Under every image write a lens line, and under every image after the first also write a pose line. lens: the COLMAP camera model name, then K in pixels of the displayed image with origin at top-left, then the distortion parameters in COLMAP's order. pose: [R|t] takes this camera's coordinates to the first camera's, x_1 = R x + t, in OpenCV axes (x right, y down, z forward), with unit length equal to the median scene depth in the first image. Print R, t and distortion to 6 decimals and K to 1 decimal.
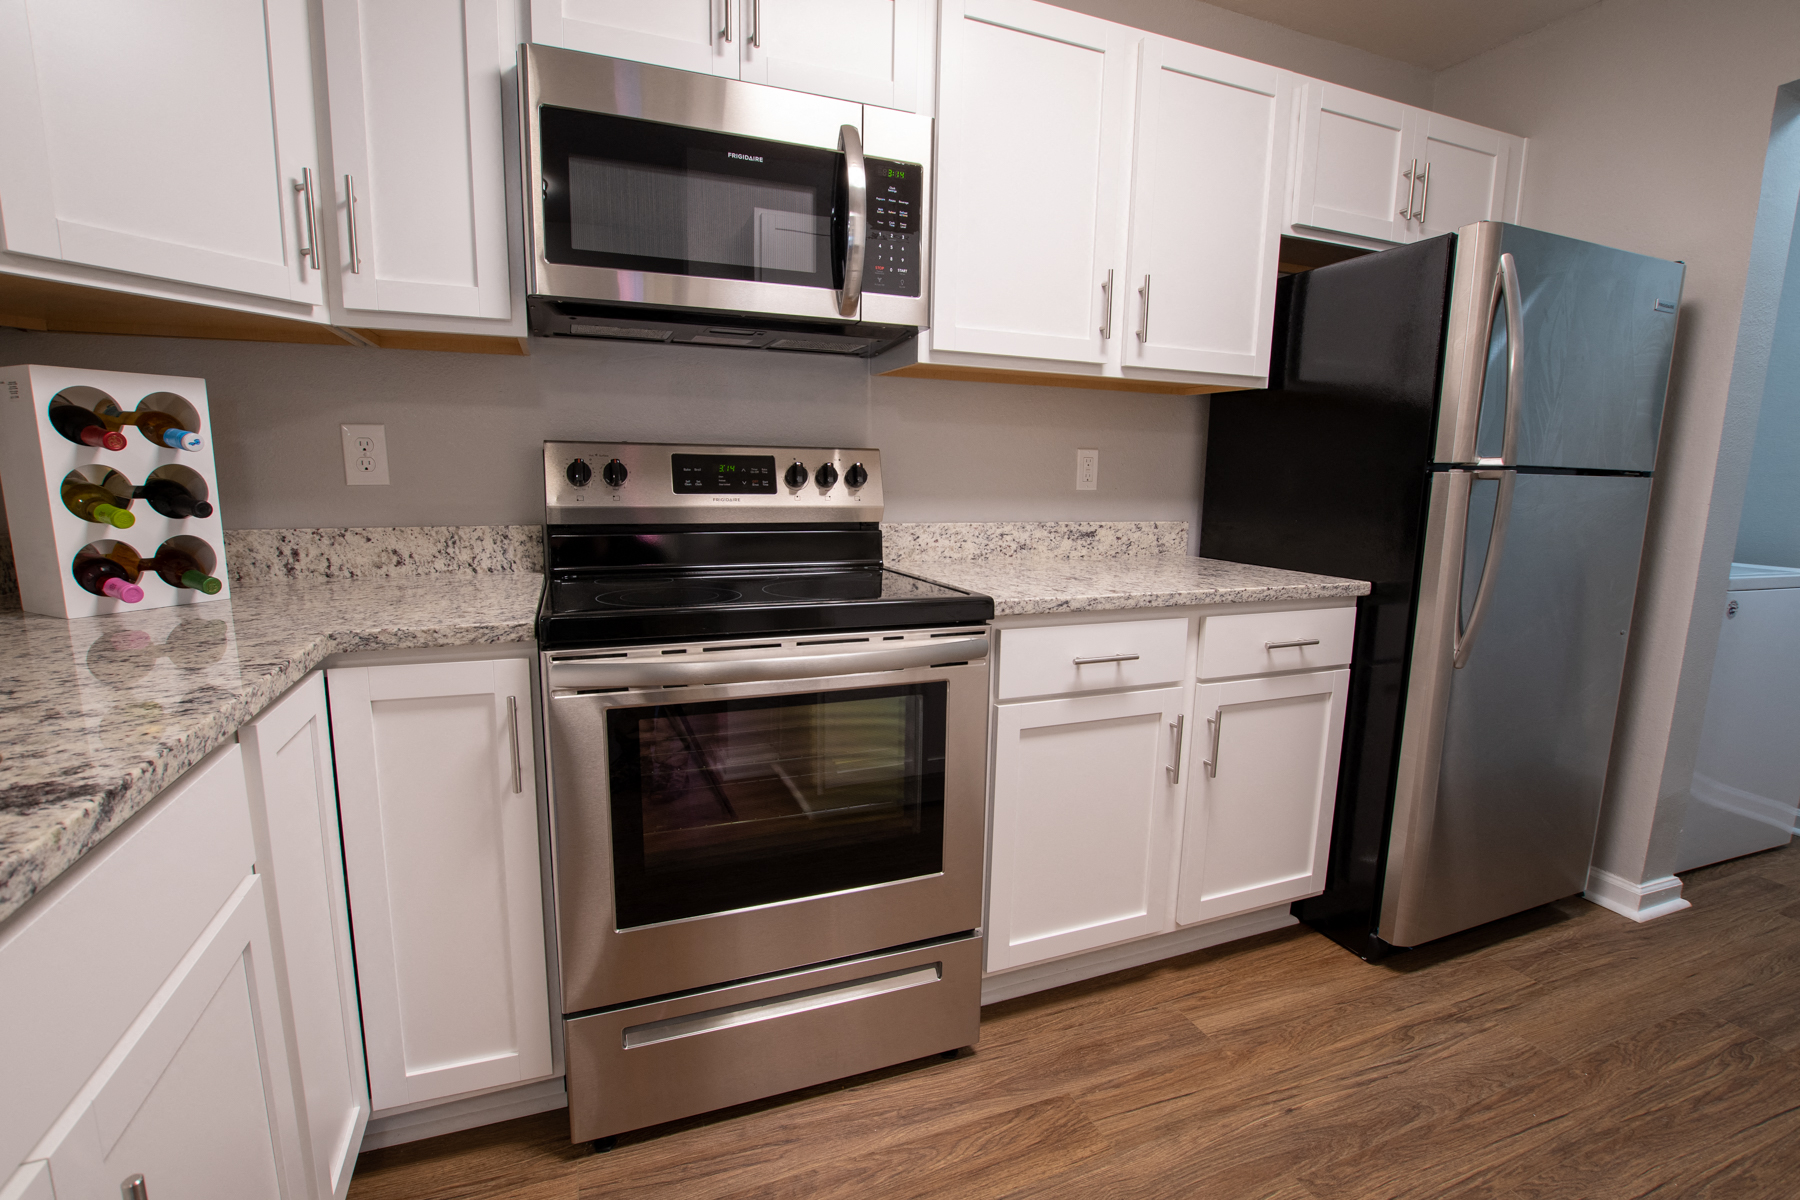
lens RADIAL K [[800.1, 0, 898.7], [0, 800.1, 600.2], [0, 0, 1]] dist [-0.023442, 0.002048]
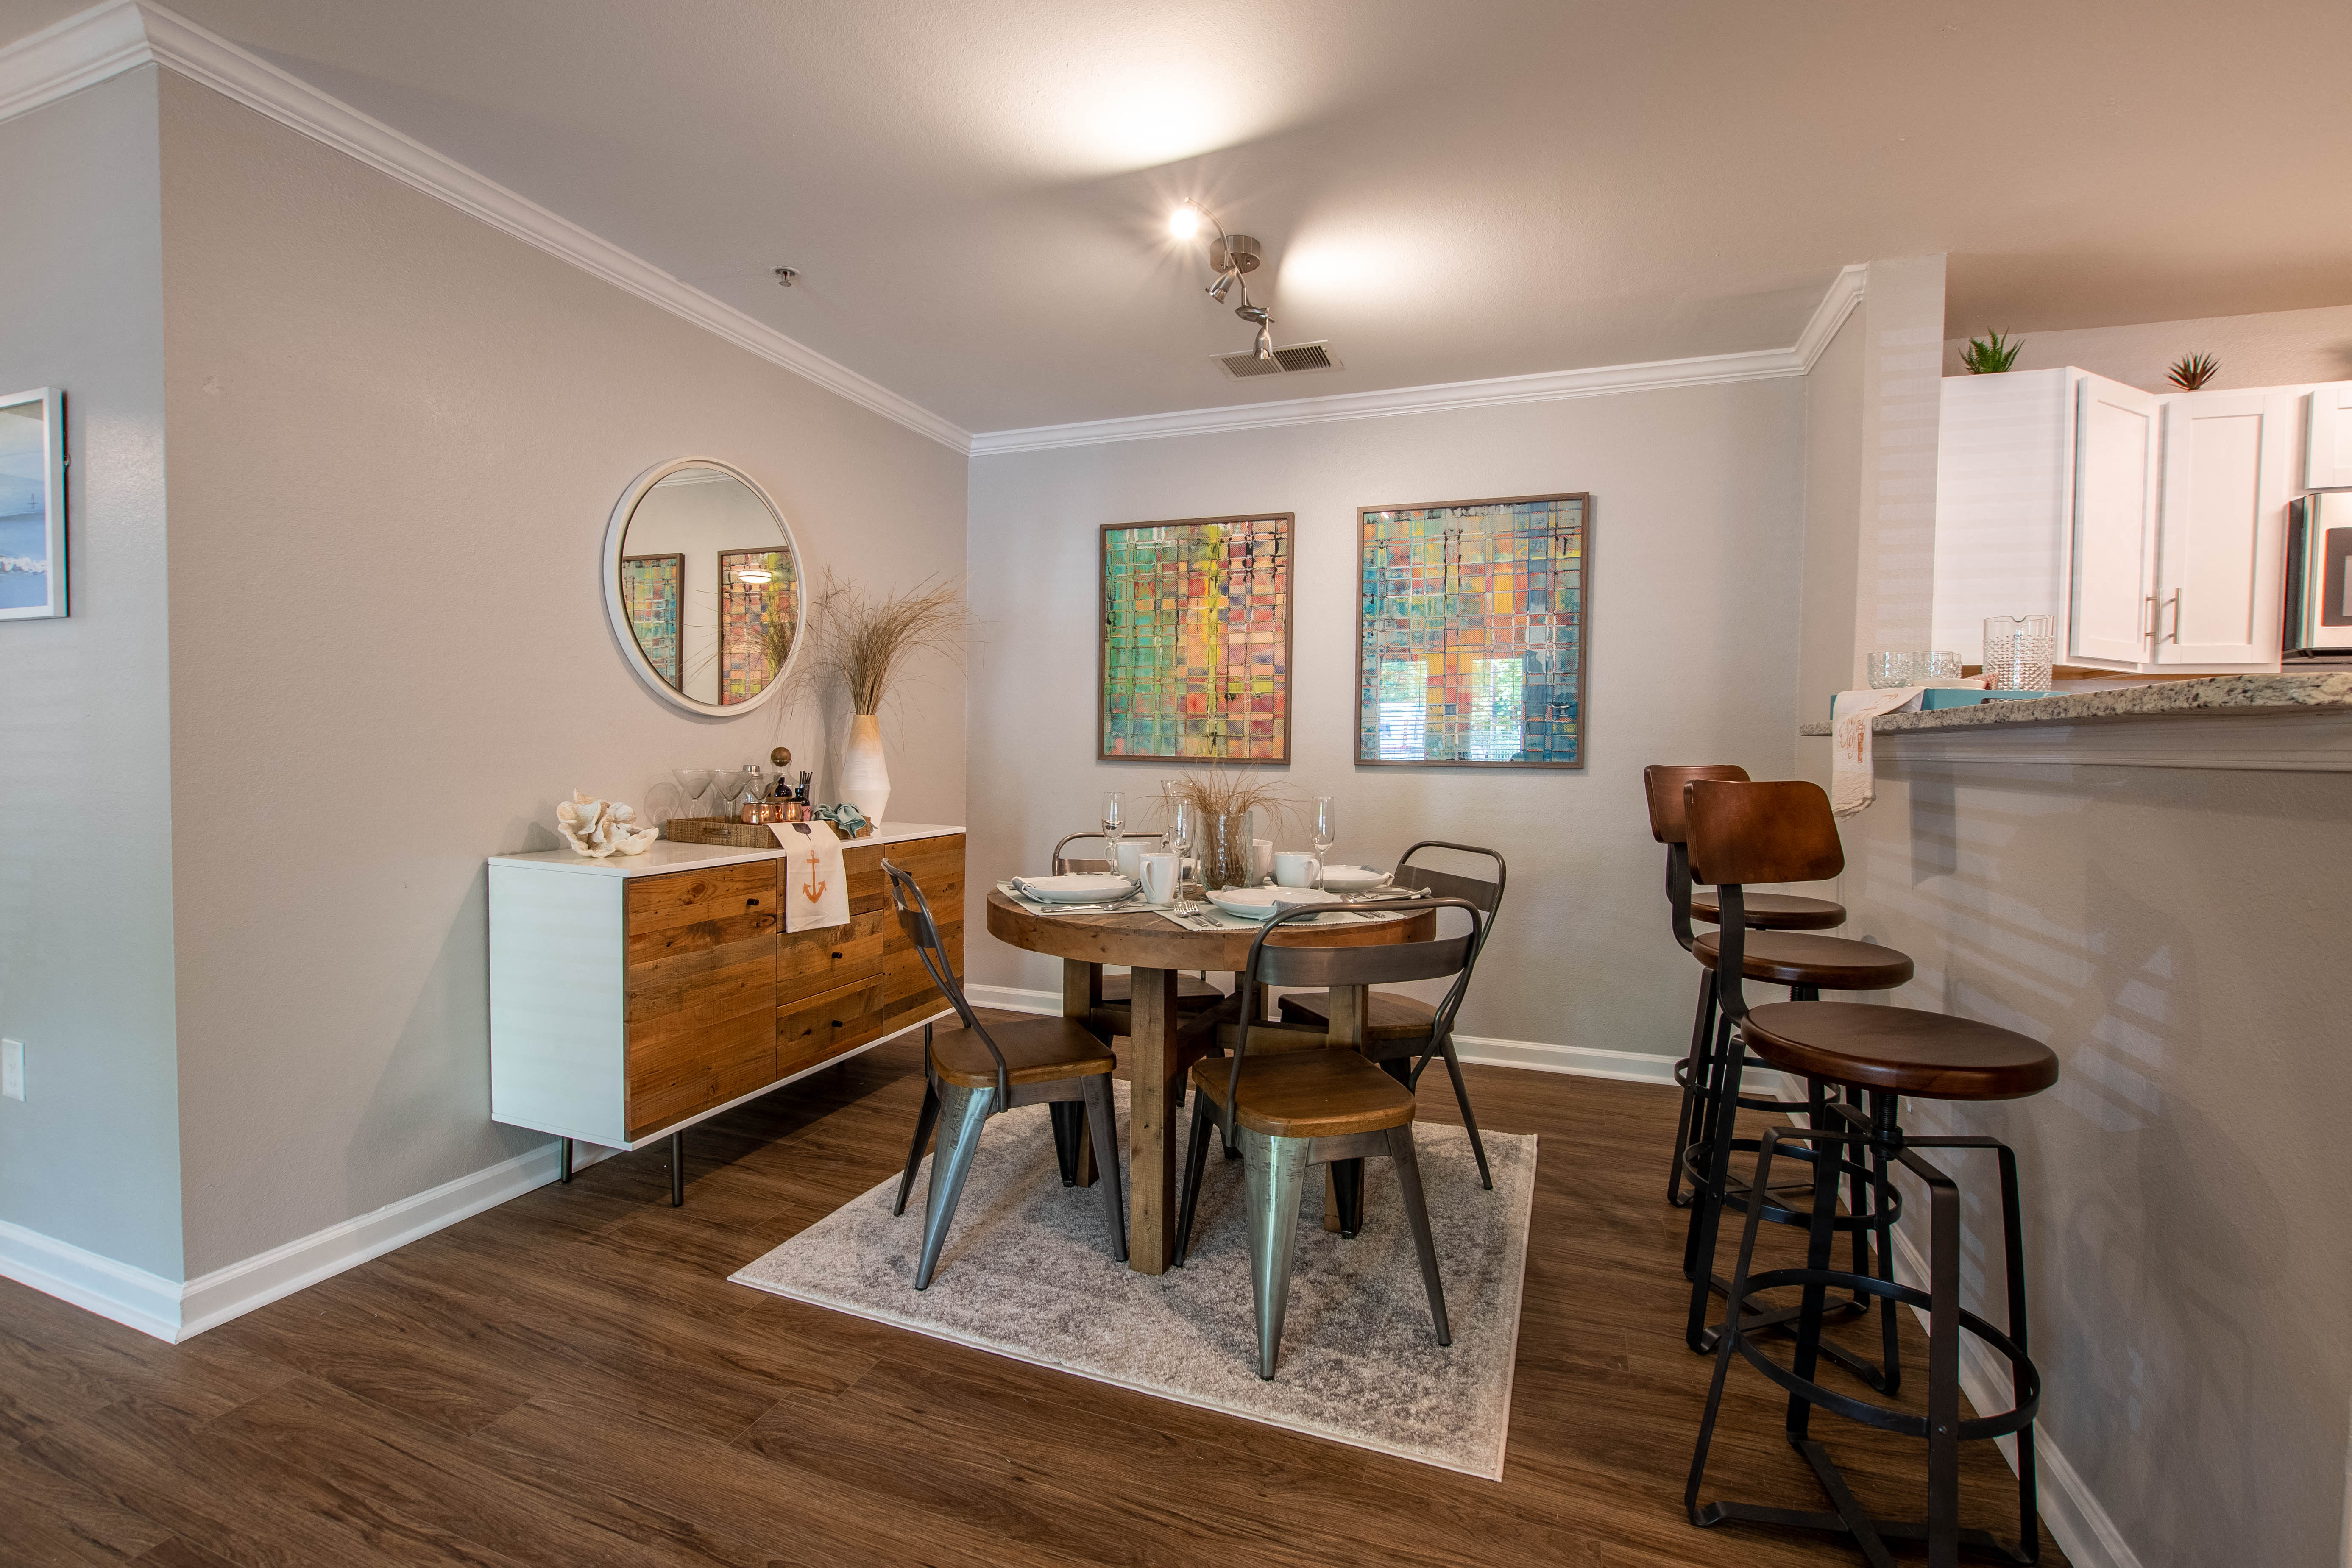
lens RADIAL K [[1045.4, 0, 1164.4], [0, 1045.4, 785.8], [0, 0, 1]] dist [-0.023442, 0.002048]
pose [[0.733745, 0.018857, -0.679163, -0.588786], [-0.114488, 0.988752, -0.096235, 0.257025], [0.669710, 0.148368, 0.727651, -1.494230]]
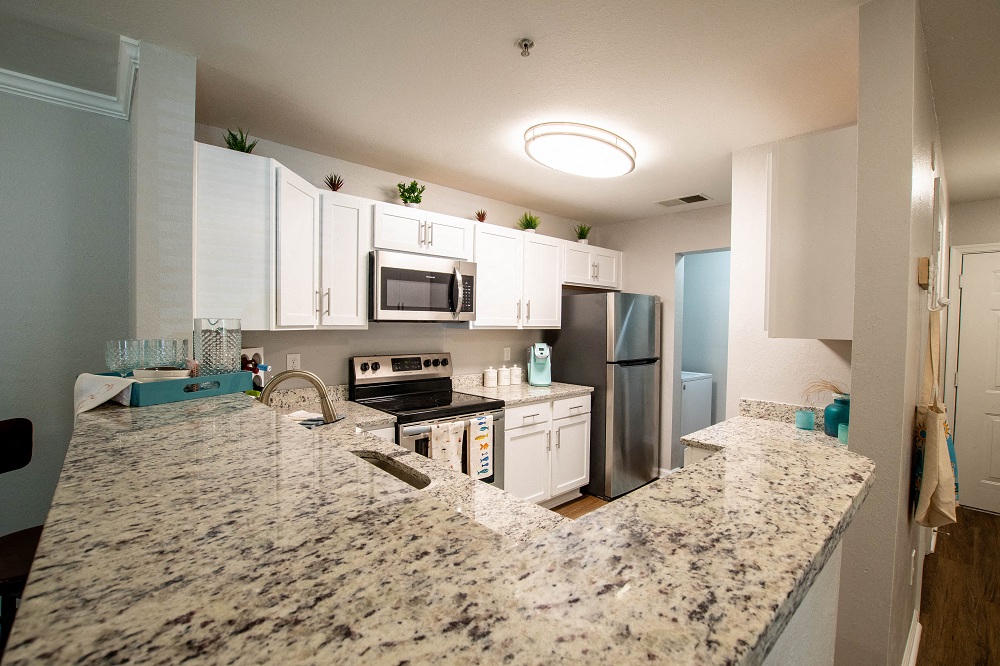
lens RADIAL K [[444.5, 0, 497.7], [0, 444.5, 334.7], [0, 0, 1]] dist [-0.023442, 0.002048]
pose [[0.938679, -0.016977, 0.344375, -0.498991], [0.060136, 0.991539, -0.115036, -0.057030], [-0.339508, 0.128692, 0.931758, -0.747684]]
